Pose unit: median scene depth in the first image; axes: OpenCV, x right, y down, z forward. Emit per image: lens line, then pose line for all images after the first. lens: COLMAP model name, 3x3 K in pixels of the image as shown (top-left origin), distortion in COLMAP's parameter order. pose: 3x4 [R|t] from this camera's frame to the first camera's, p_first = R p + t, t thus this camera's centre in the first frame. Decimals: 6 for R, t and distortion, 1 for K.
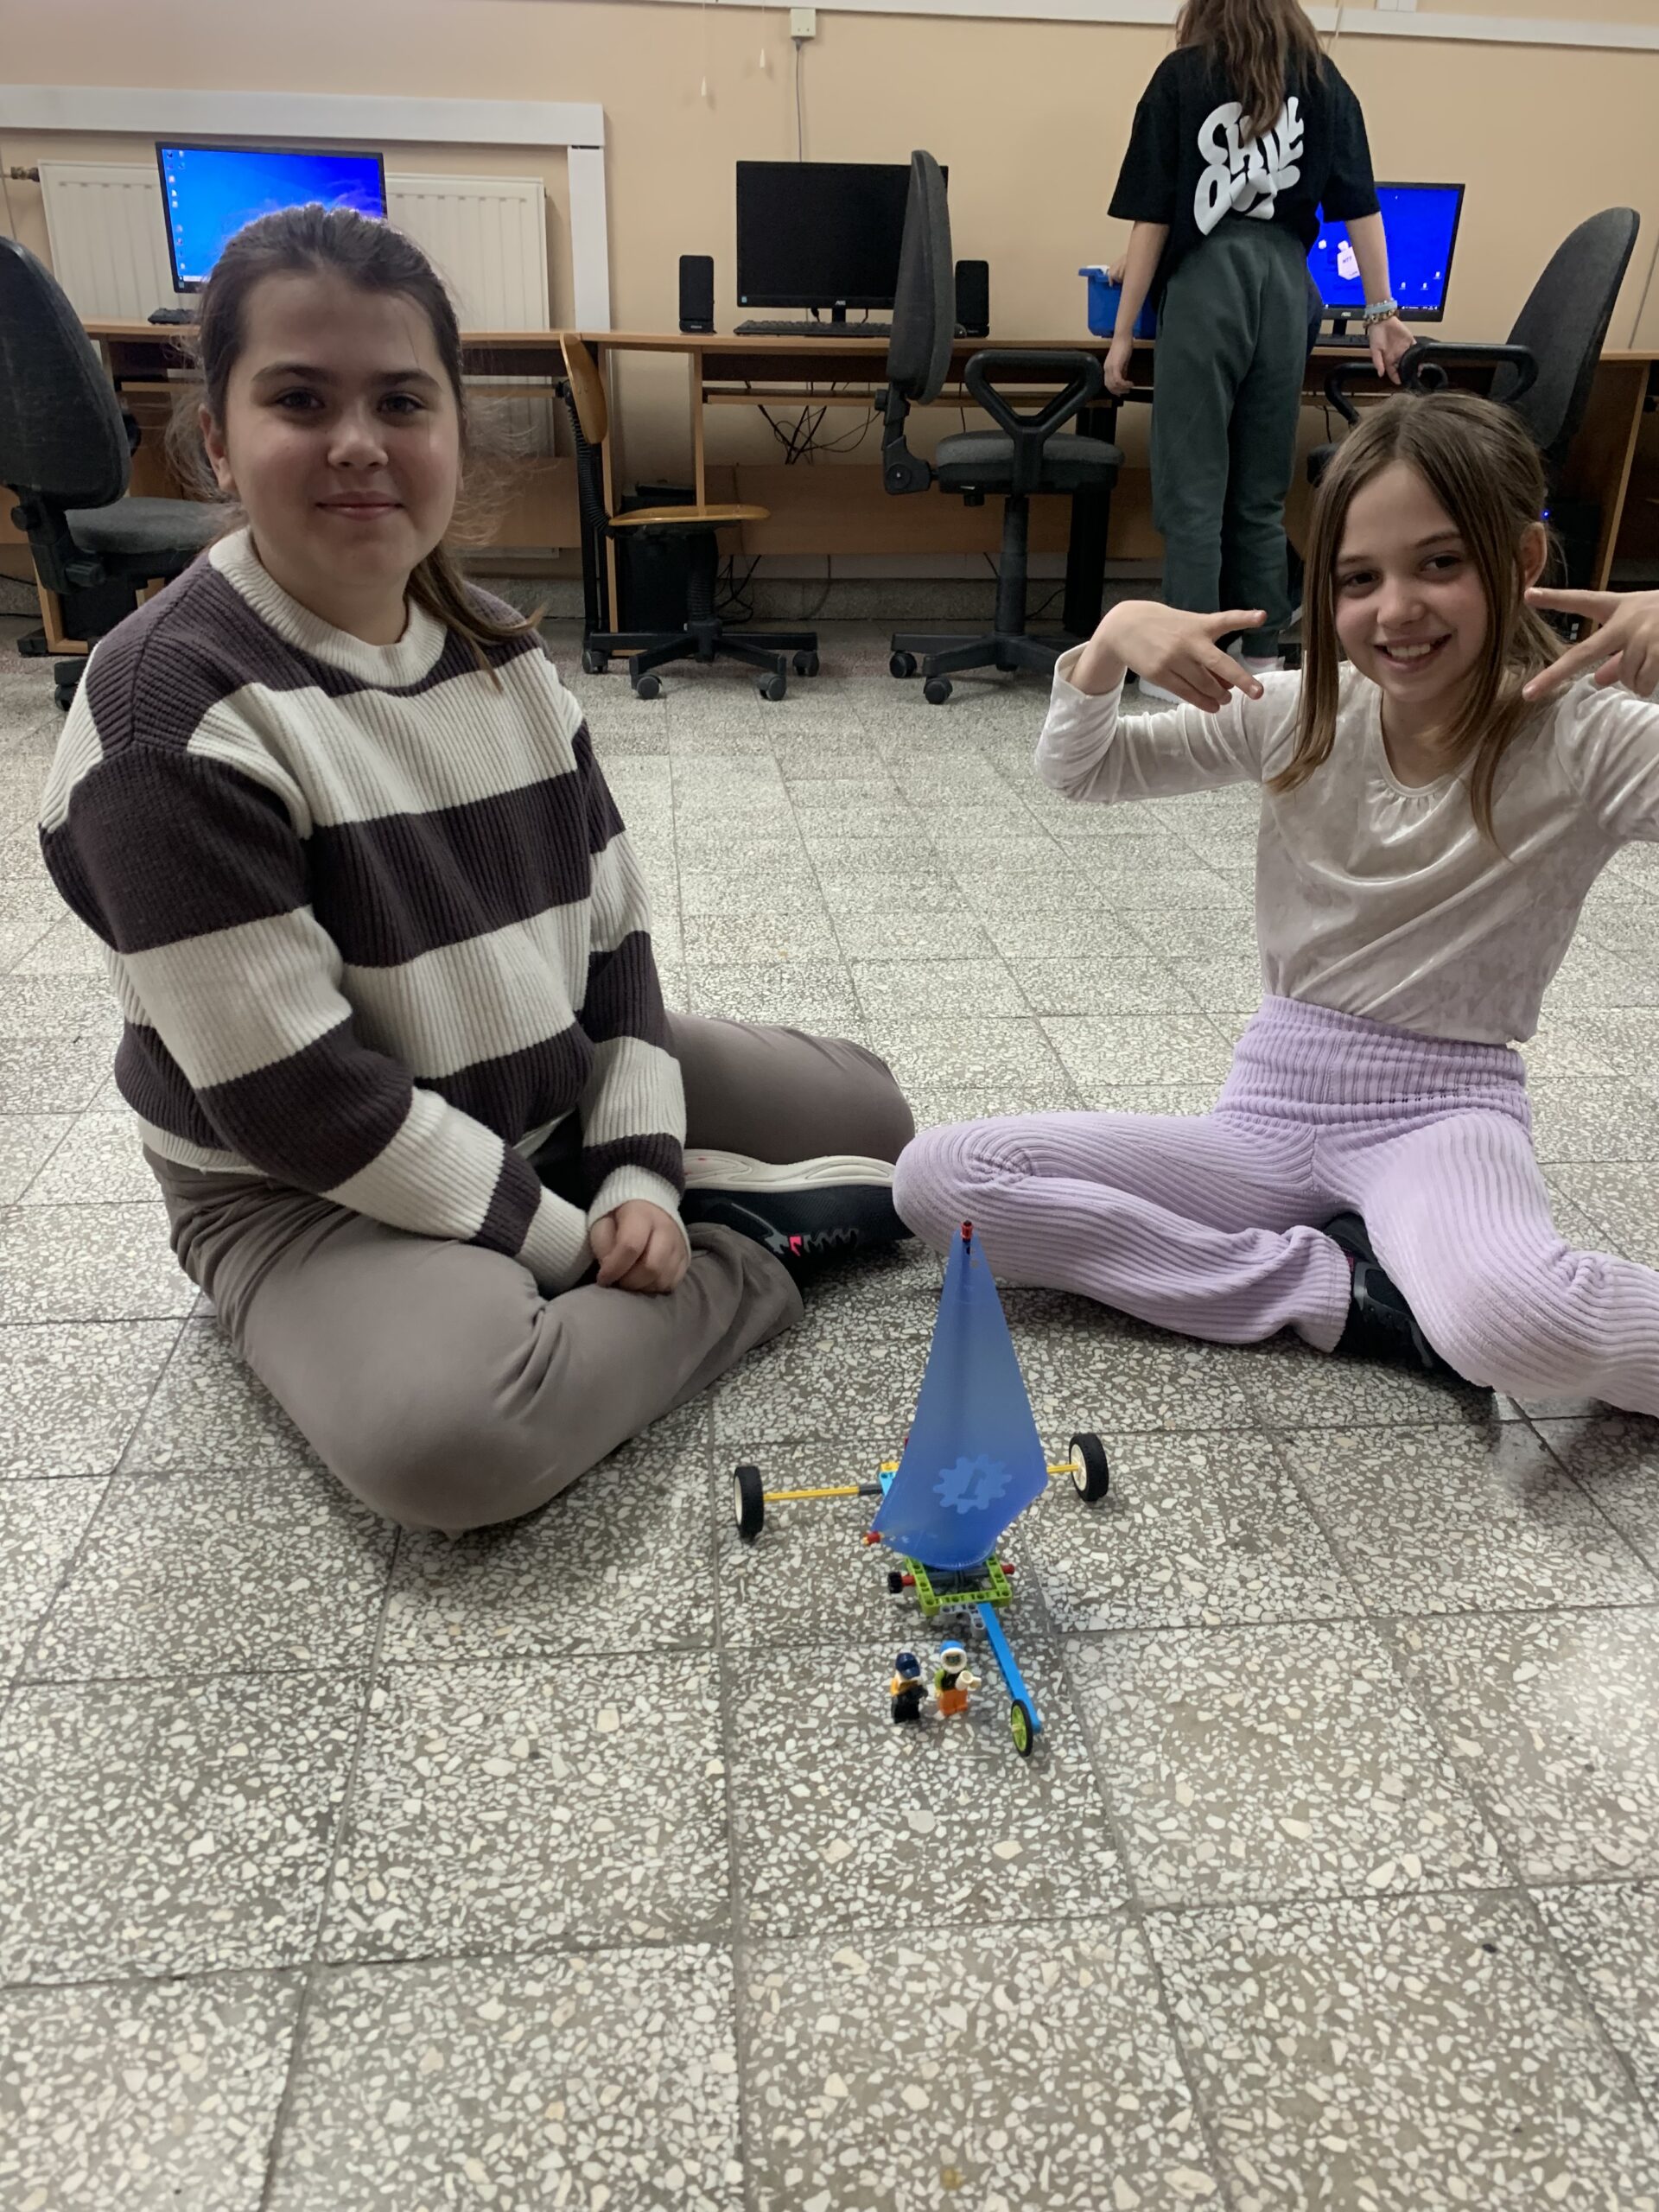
lens RADIAL K [[1744.9, 0, 829.5], [0, 1744.9, 1106.0], [0, 0, 1]] dist [0.007364, 0.015838]
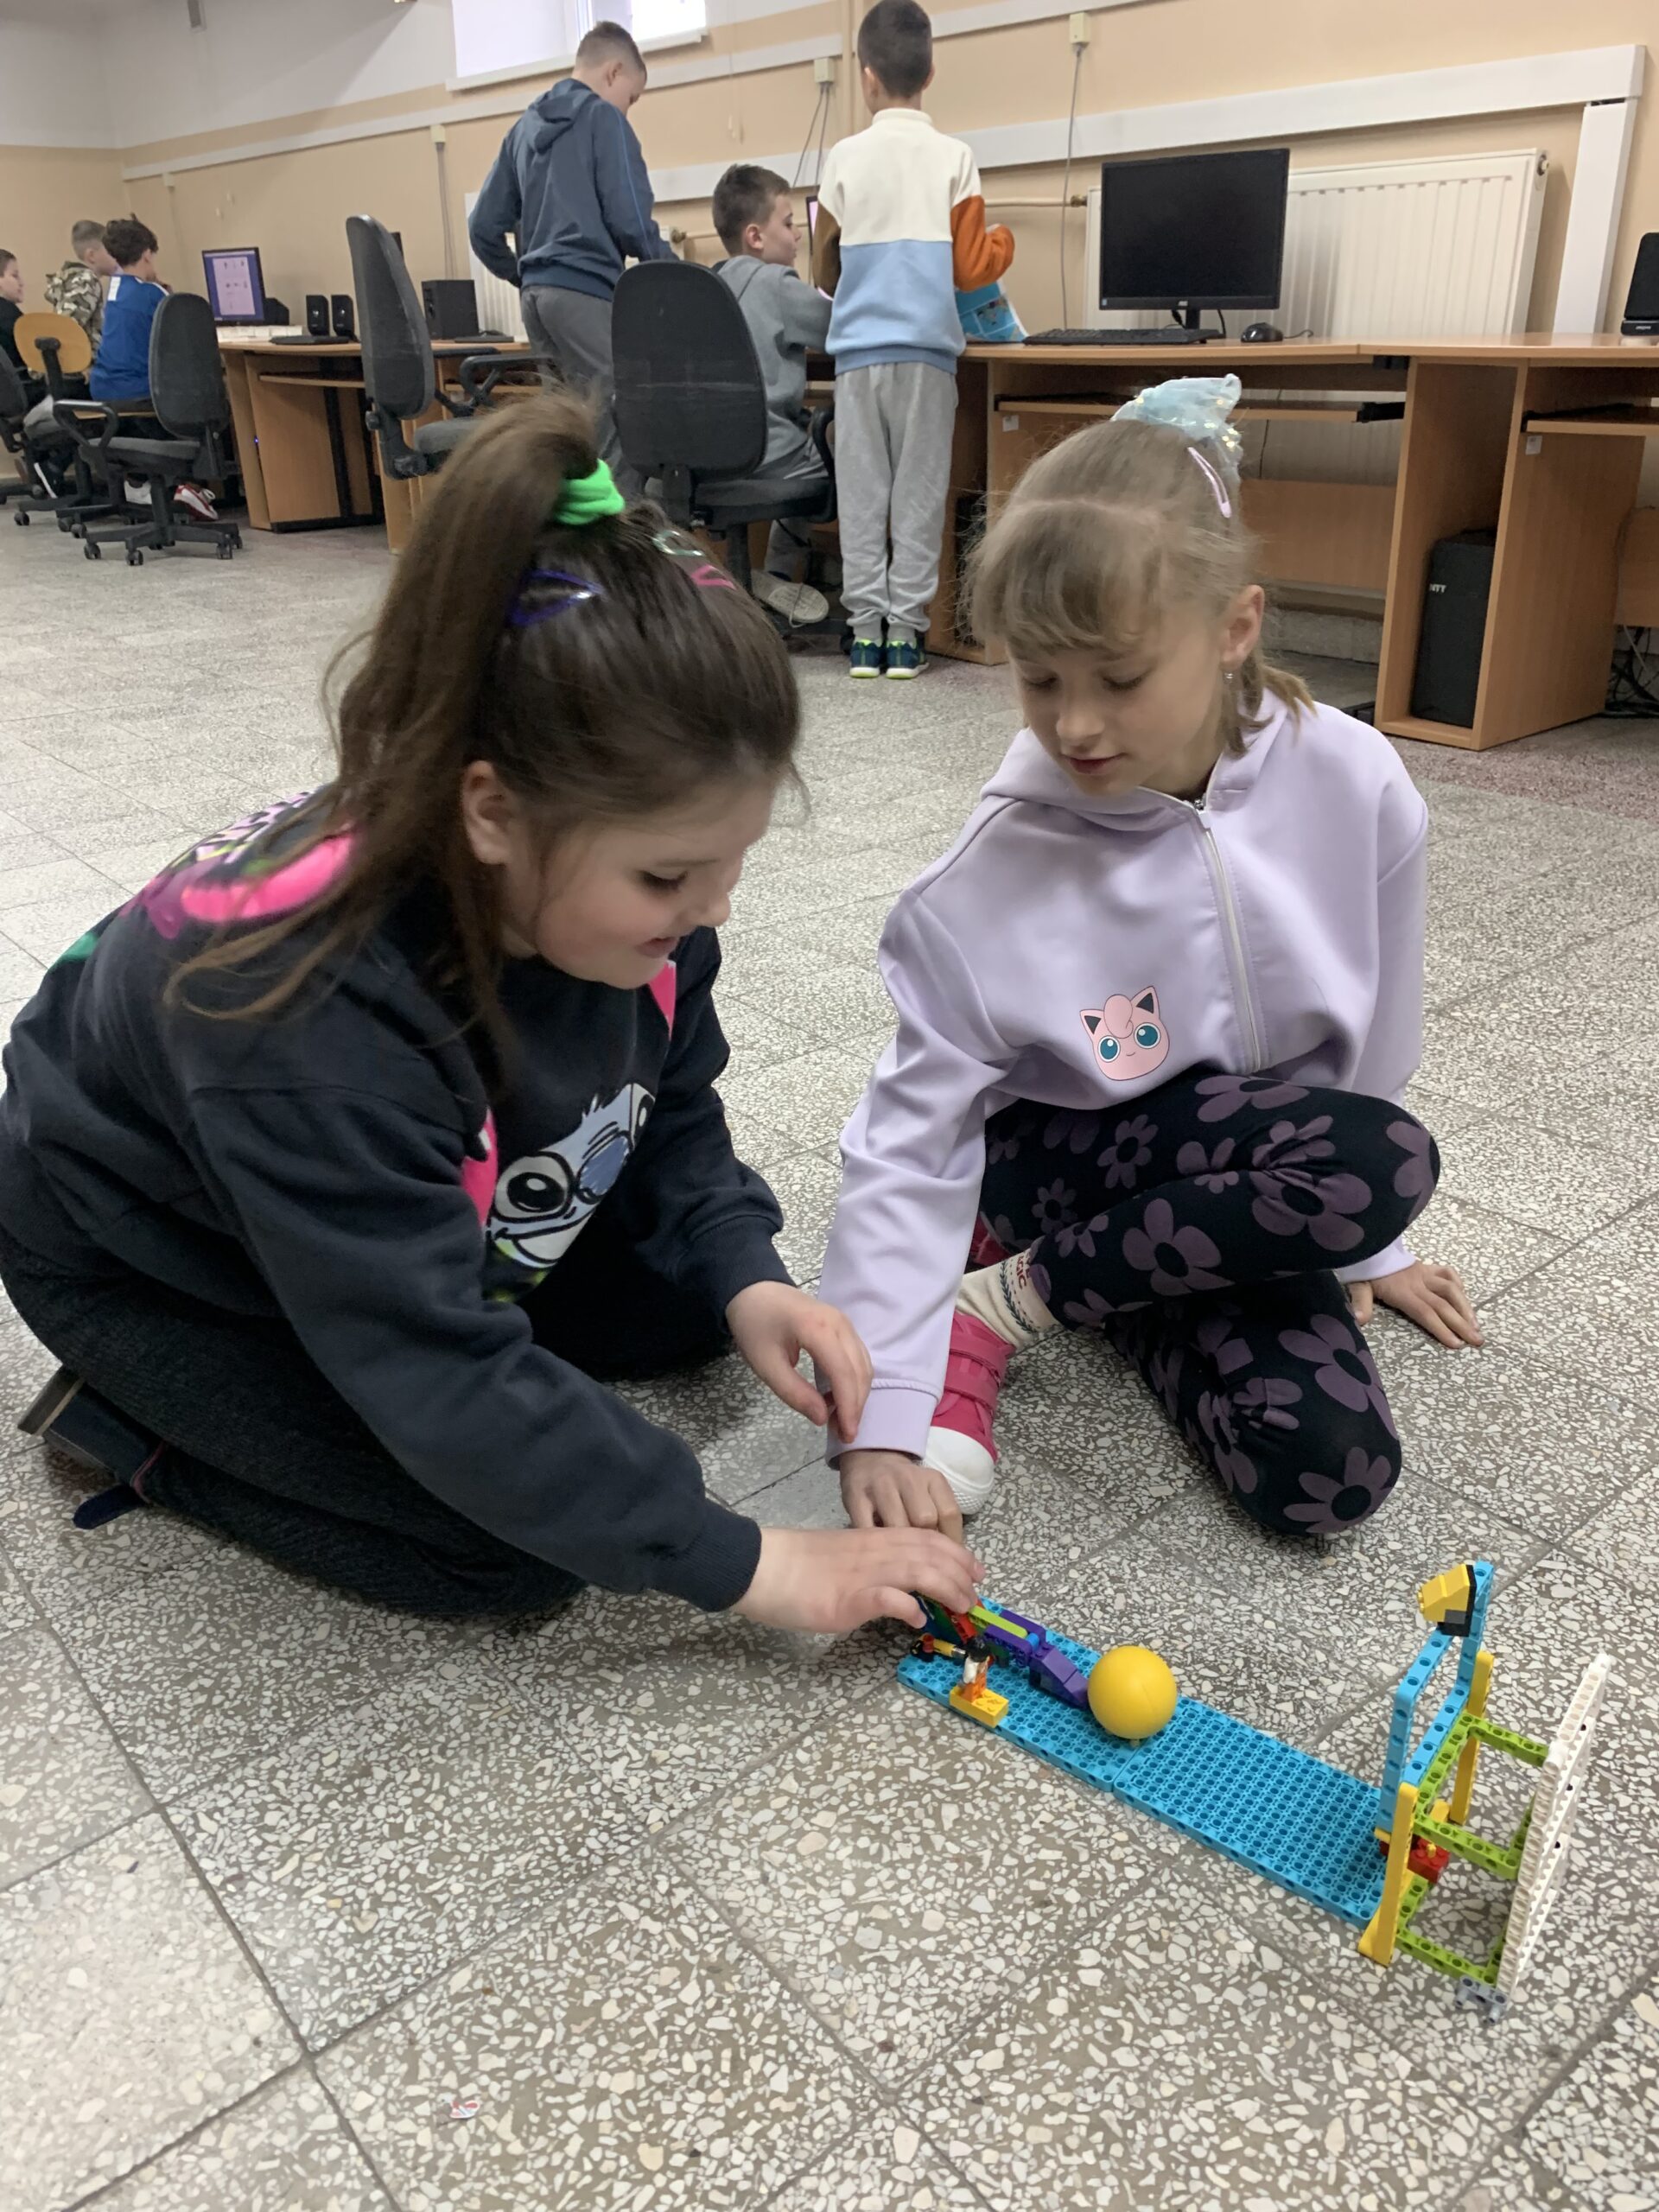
lens RADIAL K [[1690.2, 0, 829.5], [0, 1690.2, 1106.0], [0, 0, 1]] dist [0.000566, 0.007069]
pose [[0.571900, 0.319695, -0.755464, 0.385399], [-0.313533, 0.936200, 0.158828, -0.136962], [0.758042, 0.146029, 0.635648, 0.318375]]
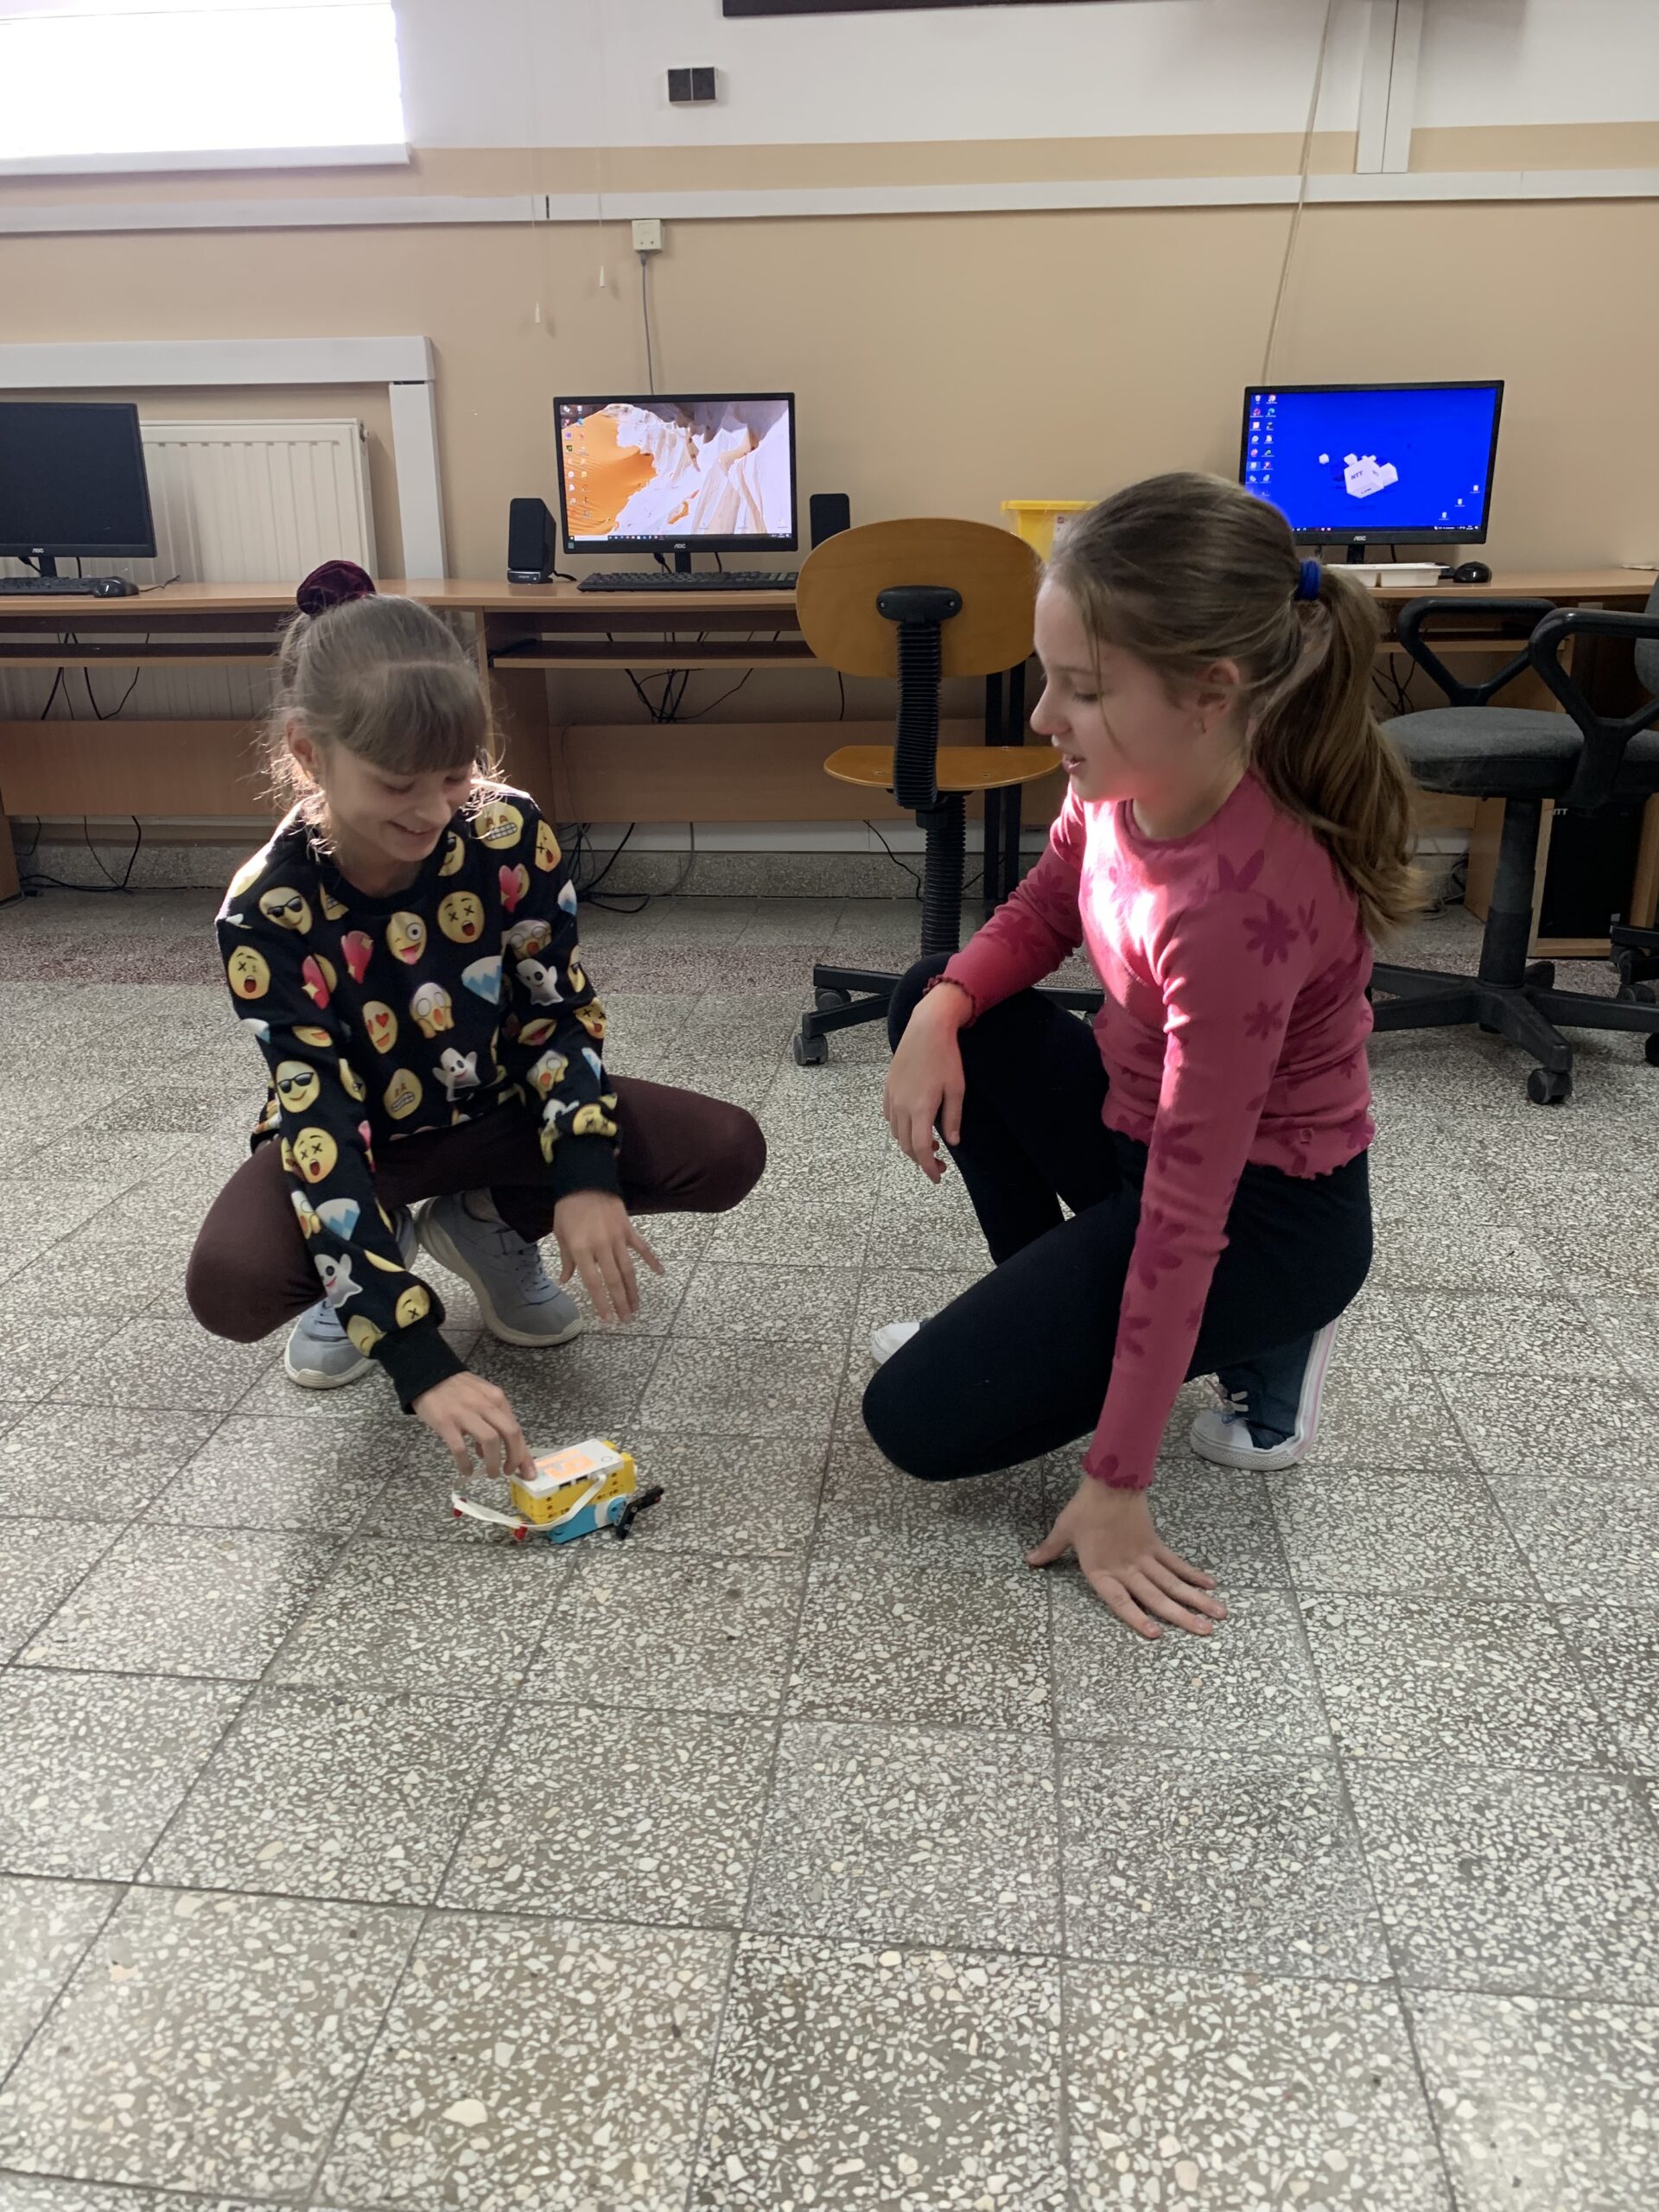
lens RADIAL K [[1690.2, 0, 829.5], [0, 1690.2, 1106.0], [0, 0, 1]] dist [0.000566, 0.007069]
pose [[0.980884, 0.037812, -0.190884, 0.247151], [-0.055115, 0.994755, -0.086169, -0.125215], [0.186624, 0.095042, 0.977823, 0.244504]]
